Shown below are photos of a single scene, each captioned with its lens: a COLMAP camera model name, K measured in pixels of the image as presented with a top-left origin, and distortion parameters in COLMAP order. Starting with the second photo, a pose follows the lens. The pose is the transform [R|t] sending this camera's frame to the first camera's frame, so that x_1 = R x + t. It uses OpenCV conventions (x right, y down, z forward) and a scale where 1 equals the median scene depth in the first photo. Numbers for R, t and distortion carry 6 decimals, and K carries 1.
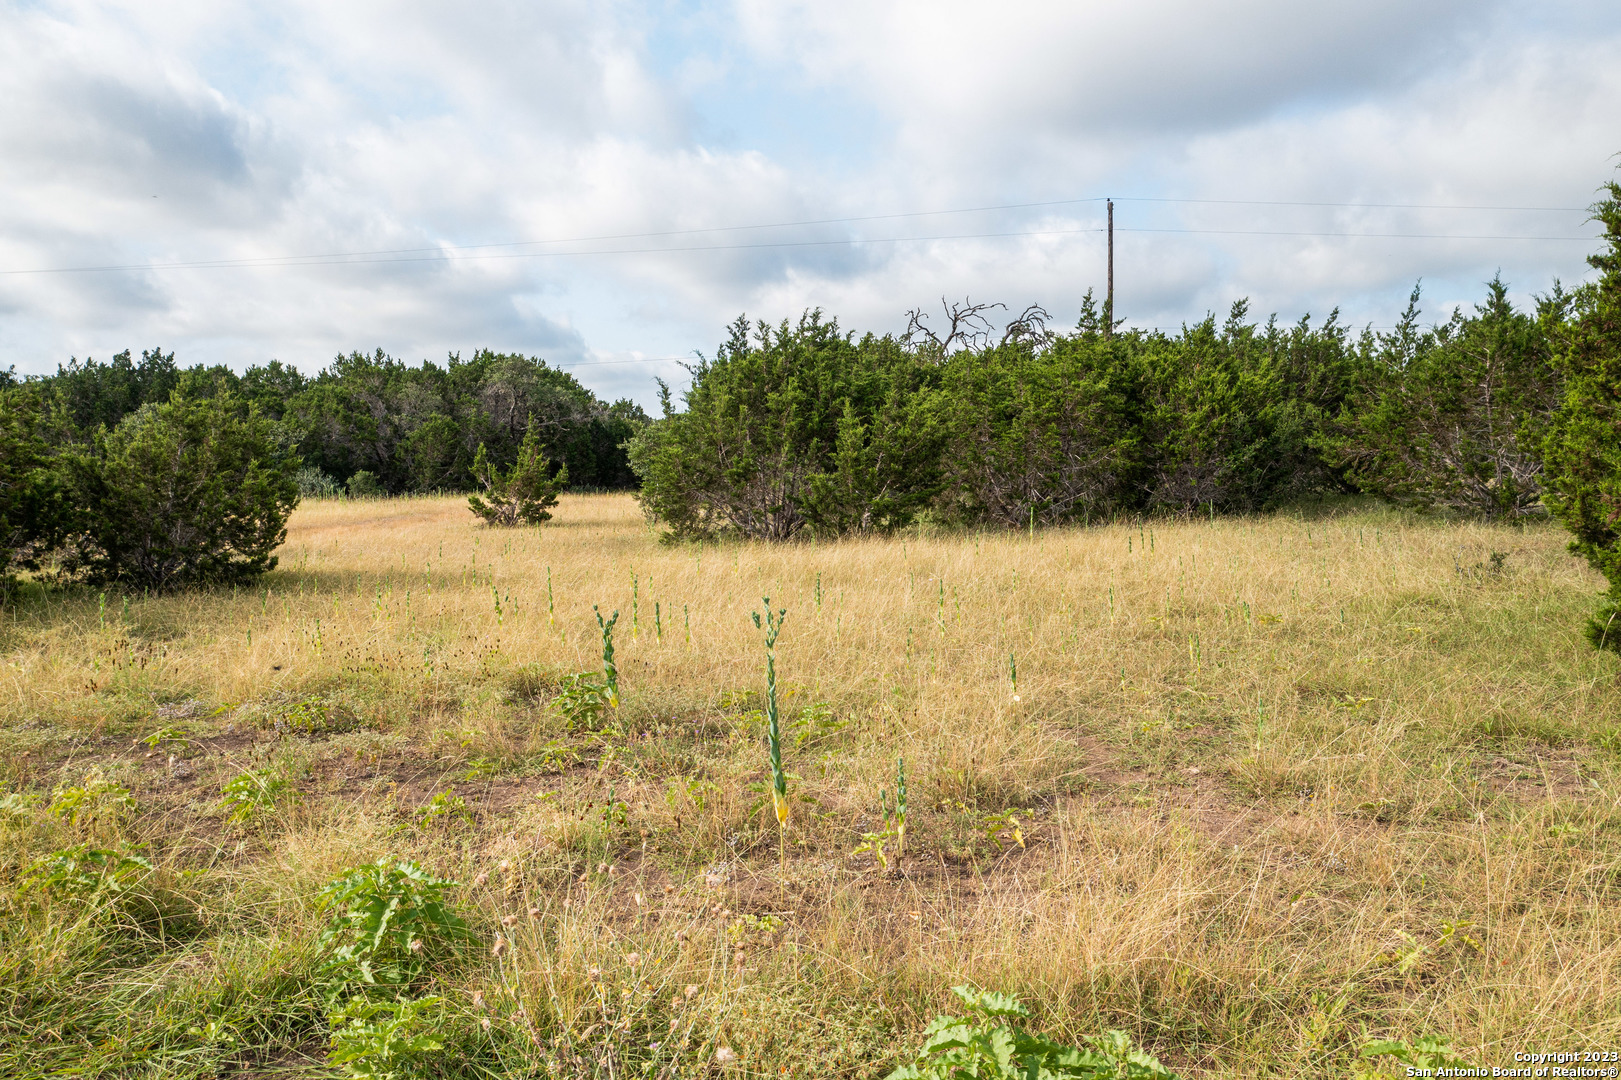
lens RADIAL K [[1289.5, 0, 810.5], [0, 1289.5, 540.0], [0, 0, 1]] dist [-0.000659, 0.002171]
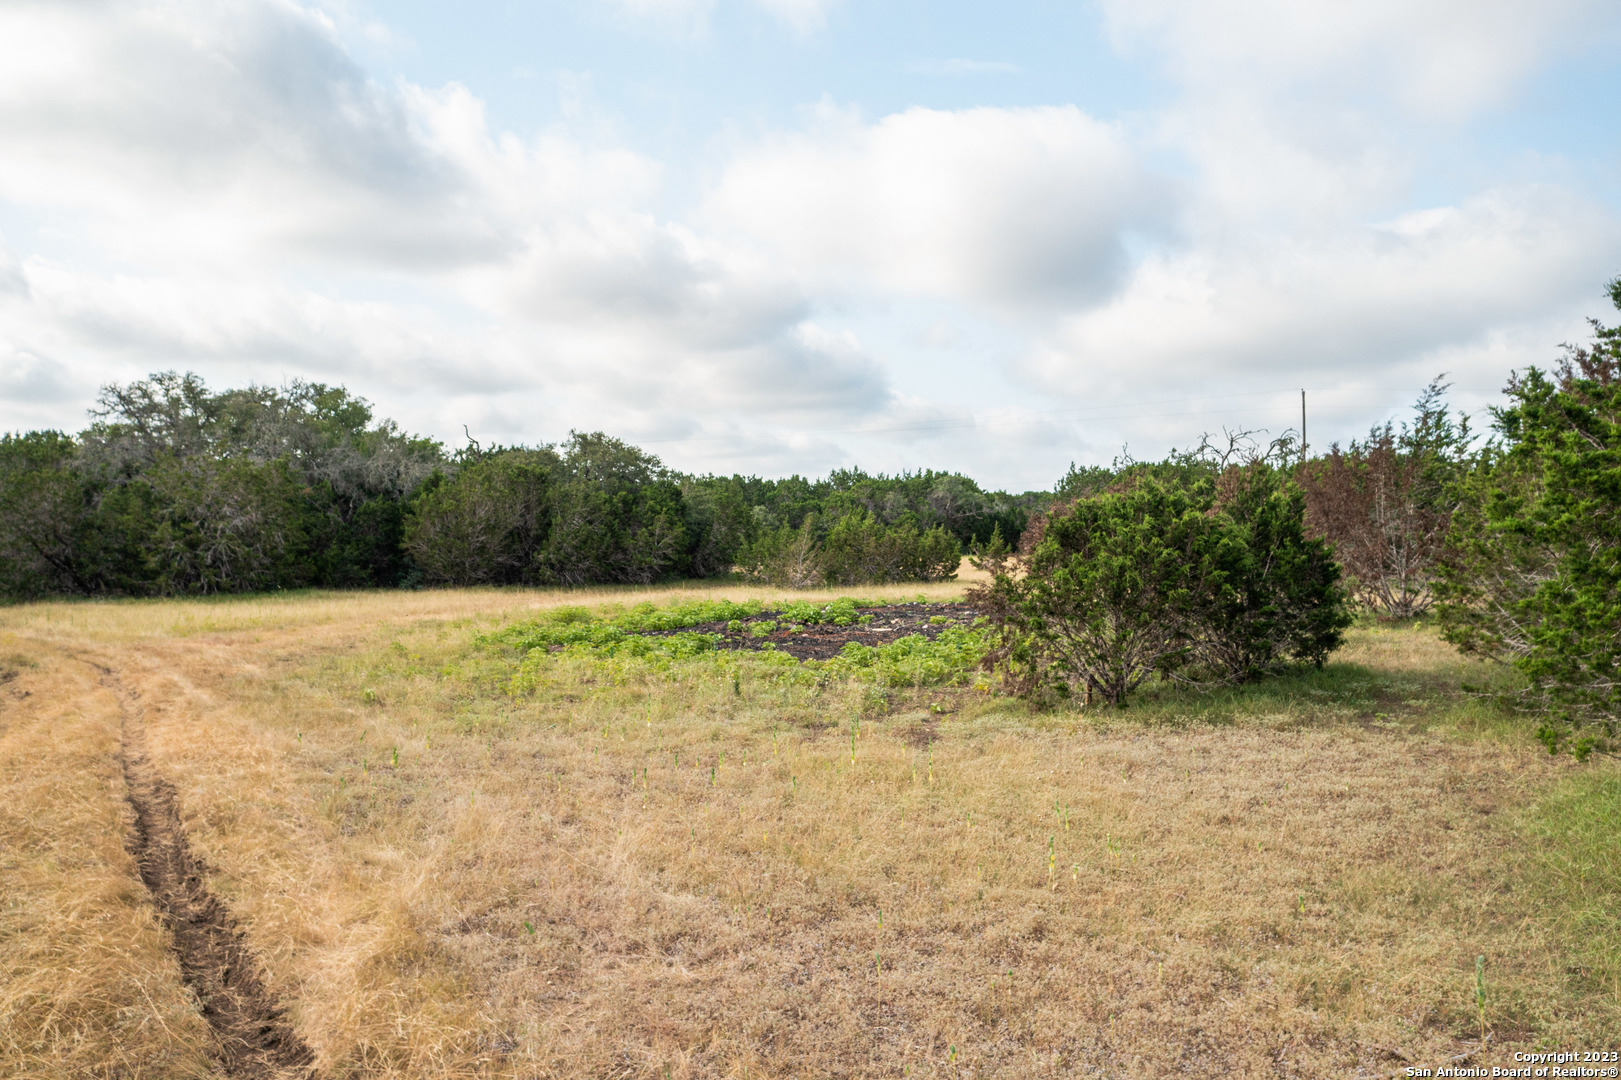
lens RADIAL K [[1305.8, 0, 810.5], [0, 1305.8, 540.0], [0, 0, 1]] dist [-0.007876, 0.000970]
pose [[0.968610, 0.001761, -0.248577, 0.043980], [-0.014128, 0.998749, -0.047976, 0.066056], [0.248182, 0.049982, 0.967423, -1.707087]]
